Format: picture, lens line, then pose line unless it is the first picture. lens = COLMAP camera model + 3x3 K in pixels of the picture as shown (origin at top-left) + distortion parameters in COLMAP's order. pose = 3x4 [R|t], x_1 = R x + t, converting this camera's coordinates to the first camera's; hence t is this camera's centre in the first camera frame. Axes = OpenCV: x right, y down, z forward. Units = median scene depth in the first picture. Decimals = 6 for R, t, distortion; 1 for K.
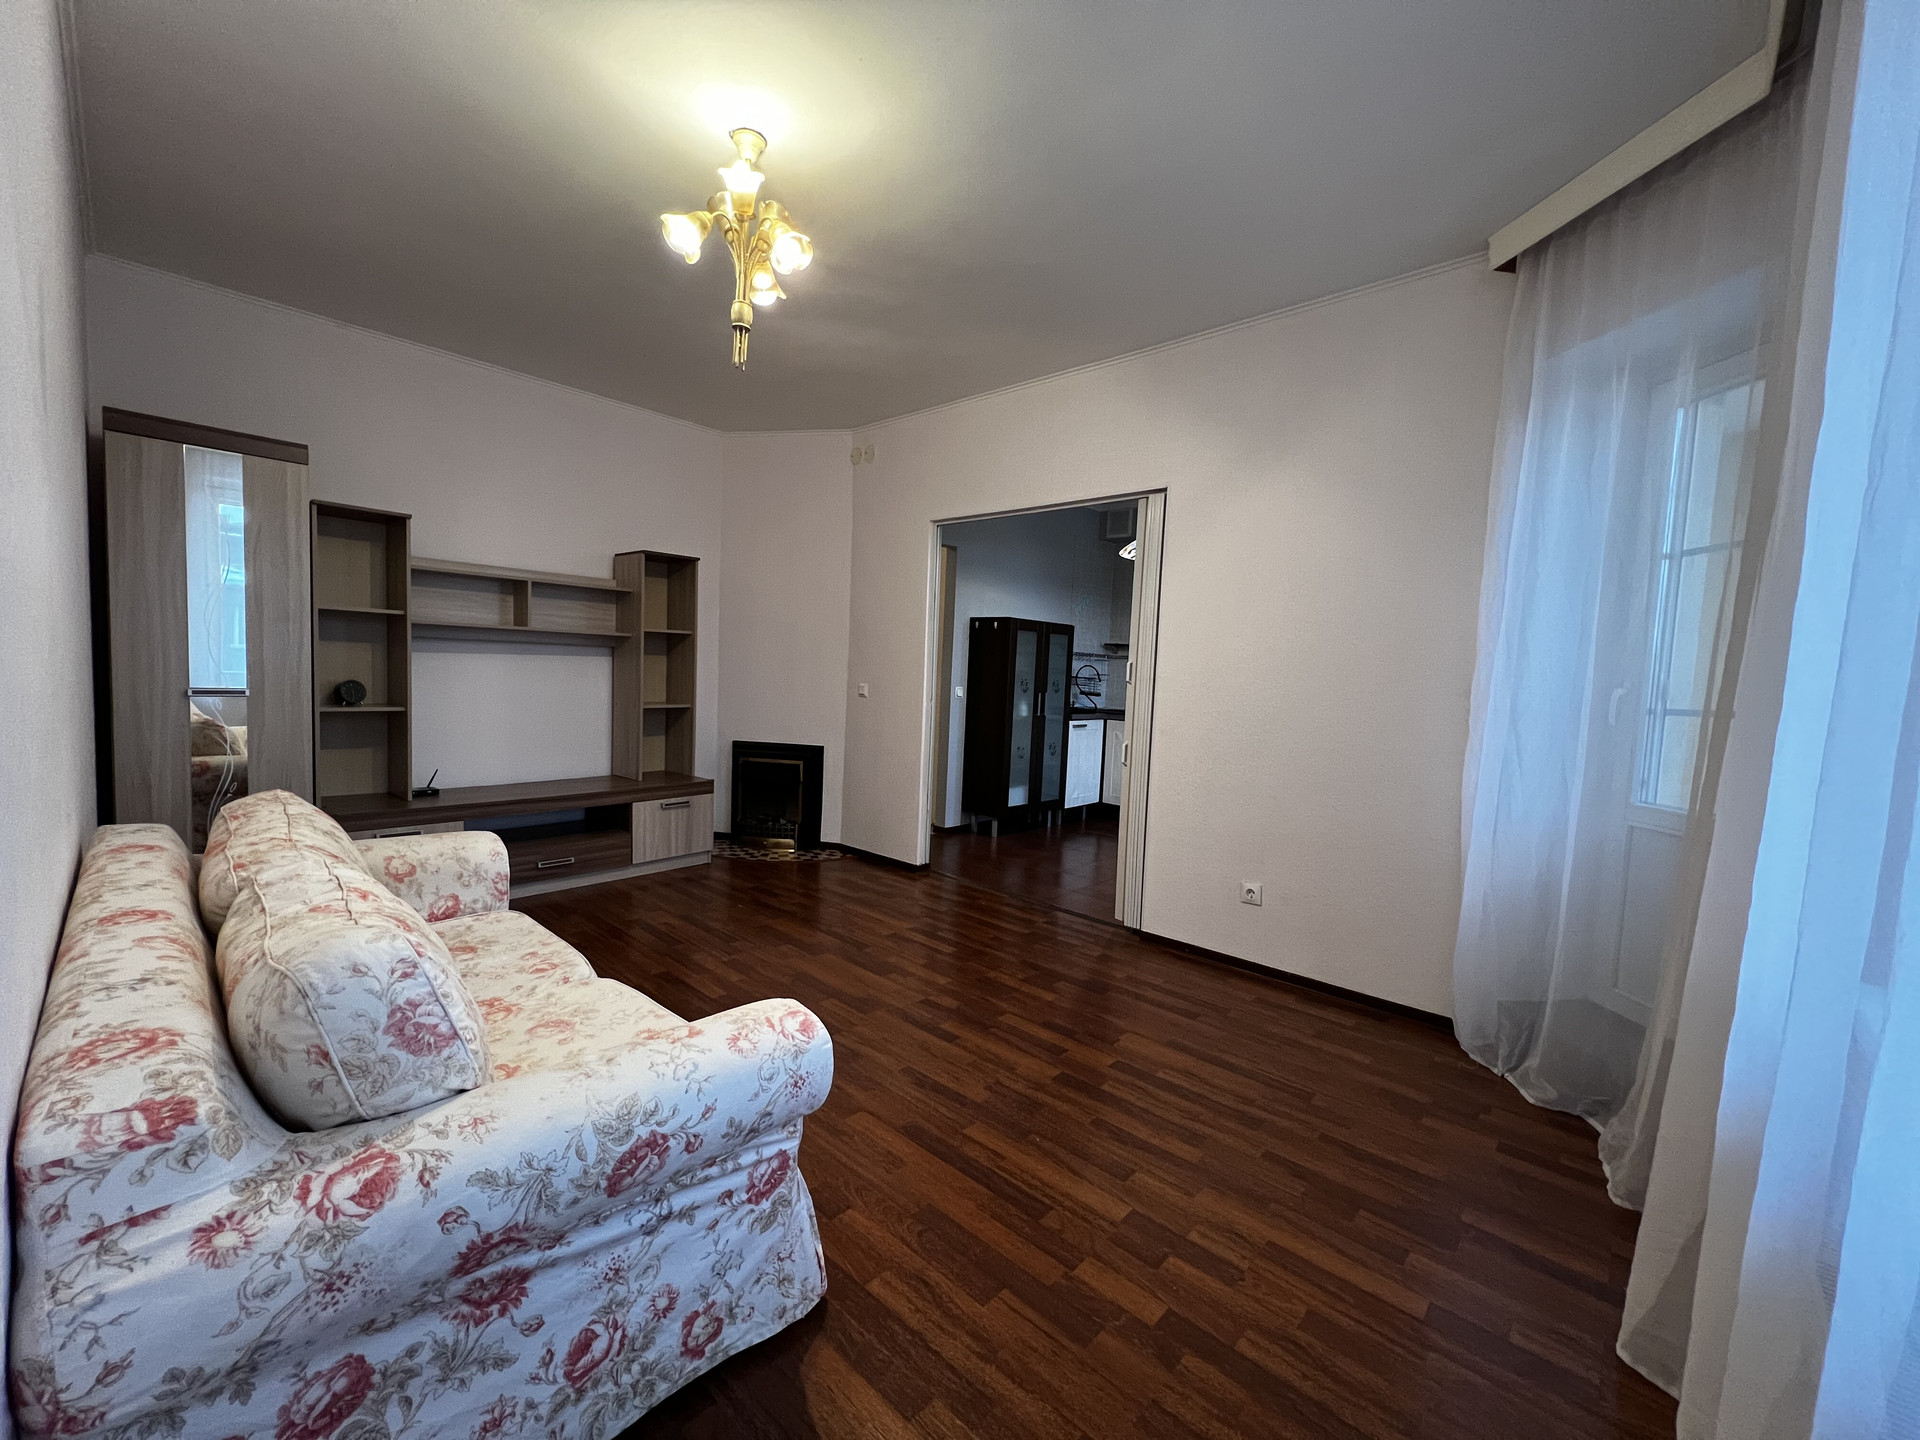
lens RADIAL K [[769.1, 0, 973.0], [0, 769.1, 721.5], [0, 0, 1]] dist [-0.000204, 0.000300]
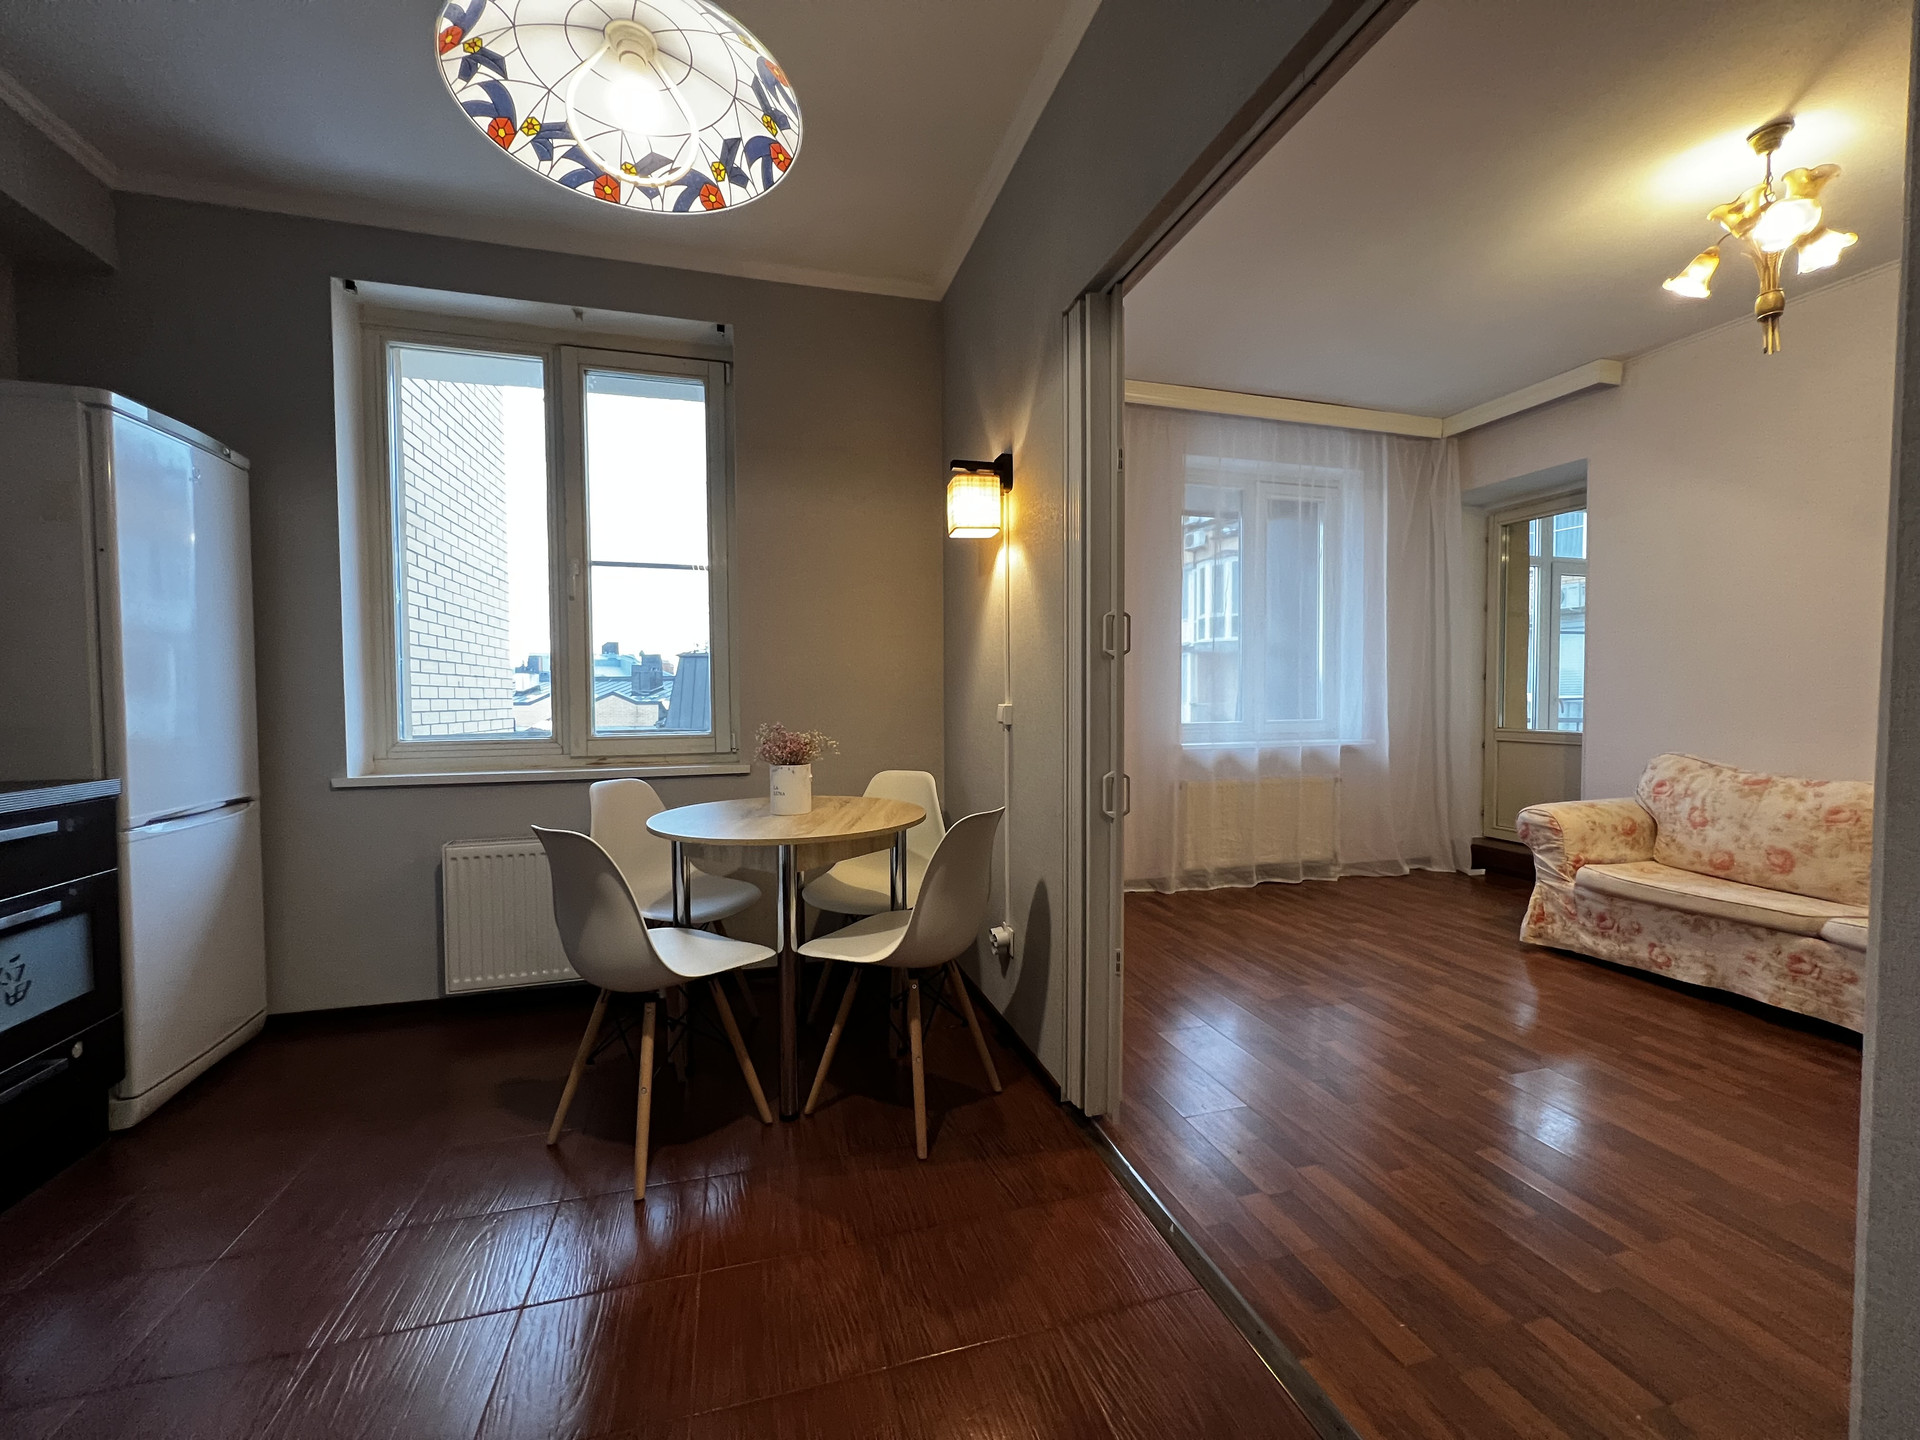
lens RADIAL K [[777.8, 0, 966.7], [0, 777.8, 721.3], [0, 0, 1]] dist [-0.000721, 0.000526]
pose [[-0.851536, -0.061022, 0.520732, 0.010779], [-0.001233, 0.993434, 0.114399, -0.039835], [-0.524294, 0.096773, -0.846020, 0.912530]]
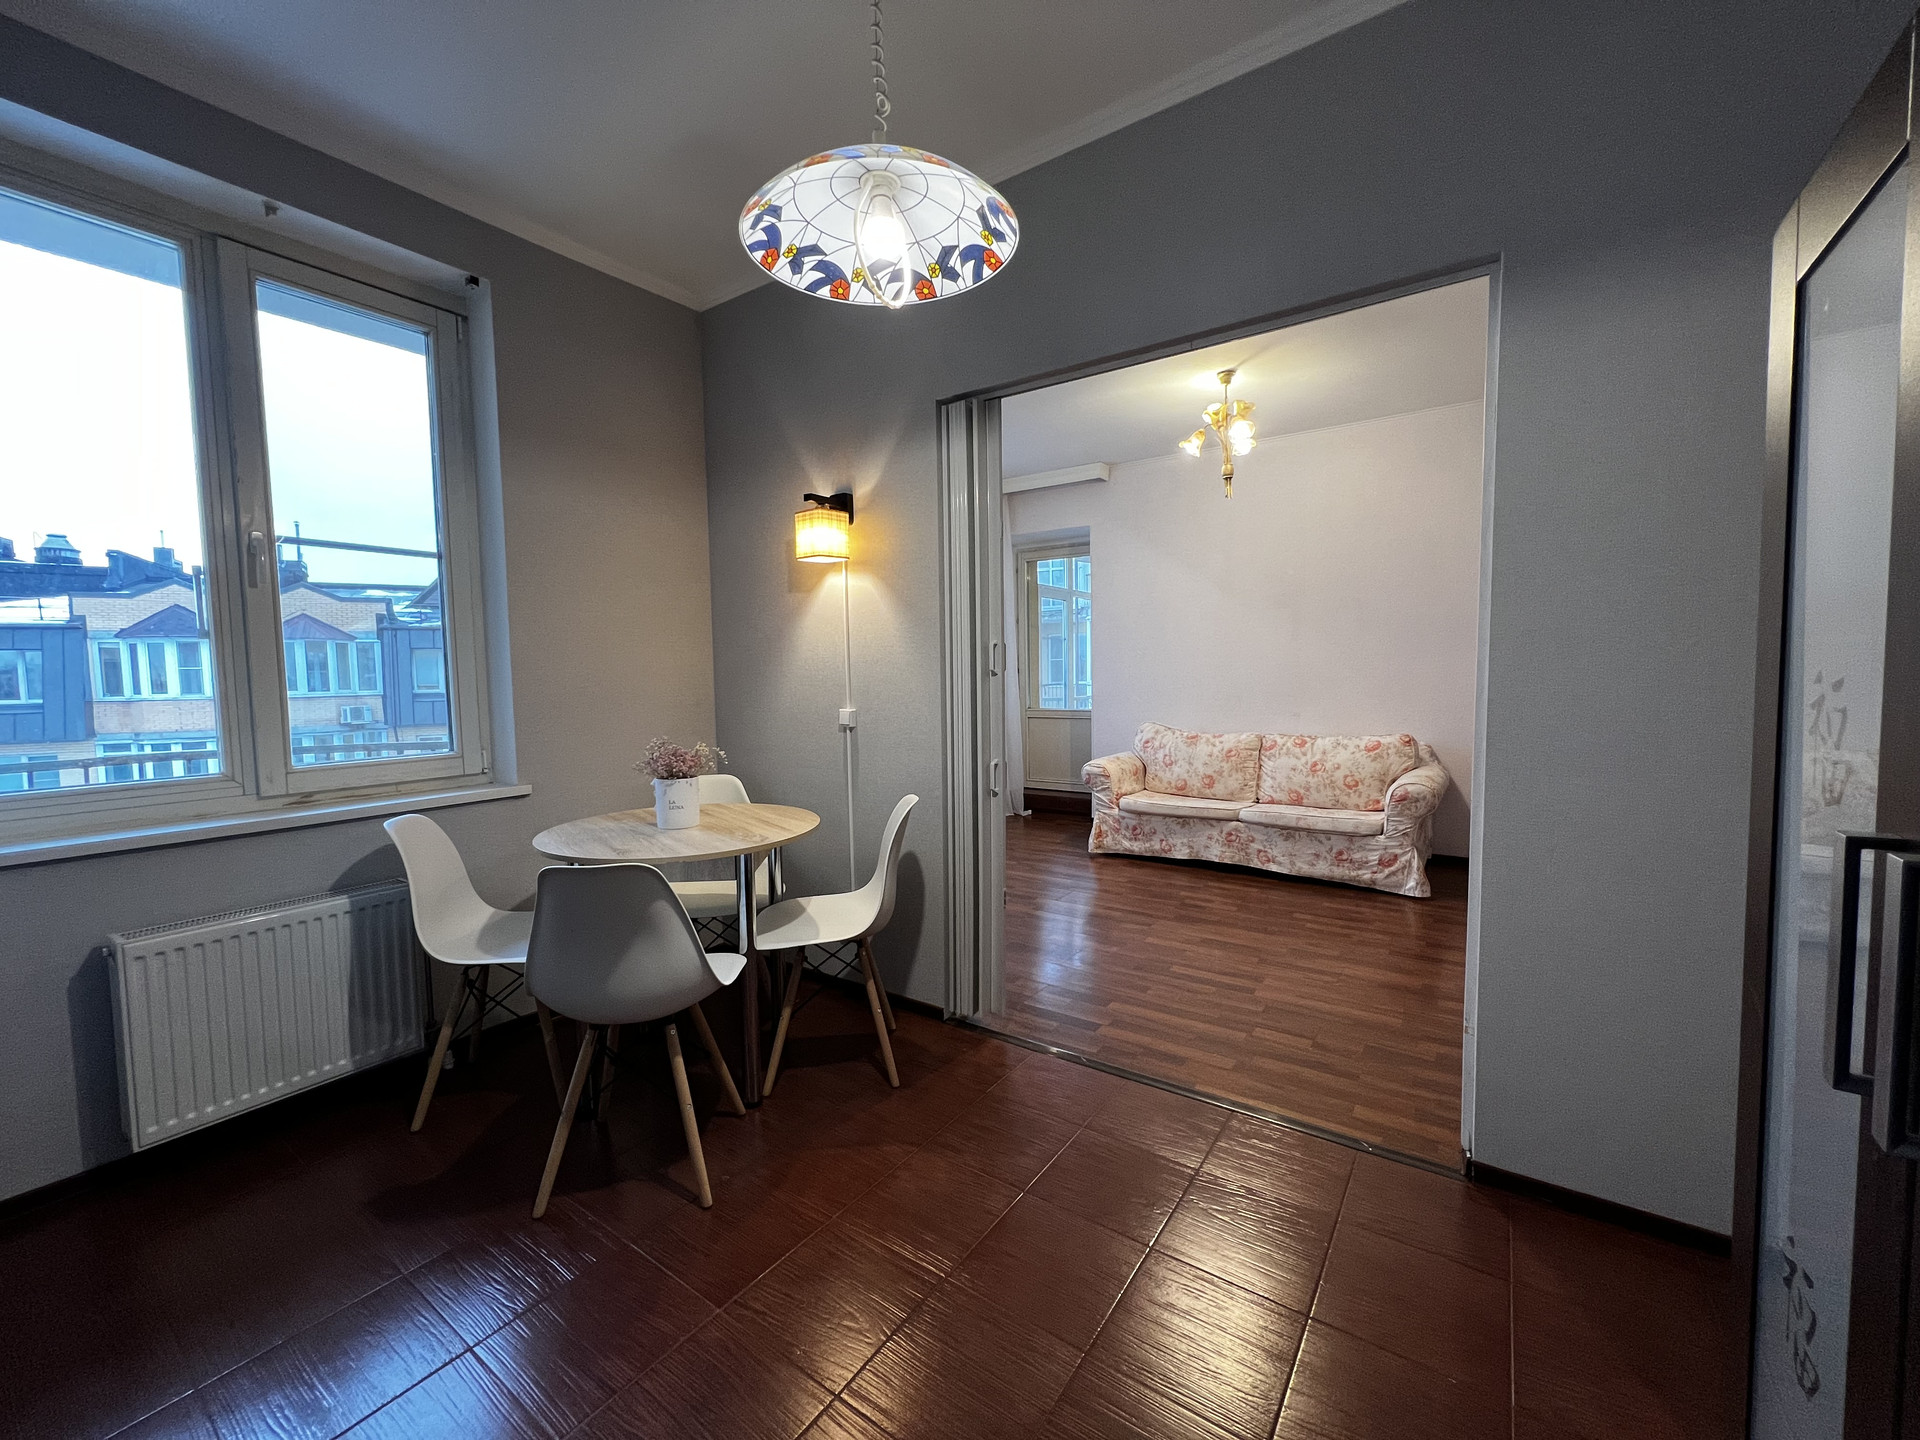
lens RADIAL K [[769.1, 0, 973.0], [0, 769.1, 721.5], [0, 0, 1]] dist [-0.000204, 0.000300]
pose [[-0.990801, -0.024693, -0.133059, 0.184321], [-0.041158, 0.991620, 0.122454, -0.054529], [0.128920, 0.126804, -0.983514, 1.021728]]
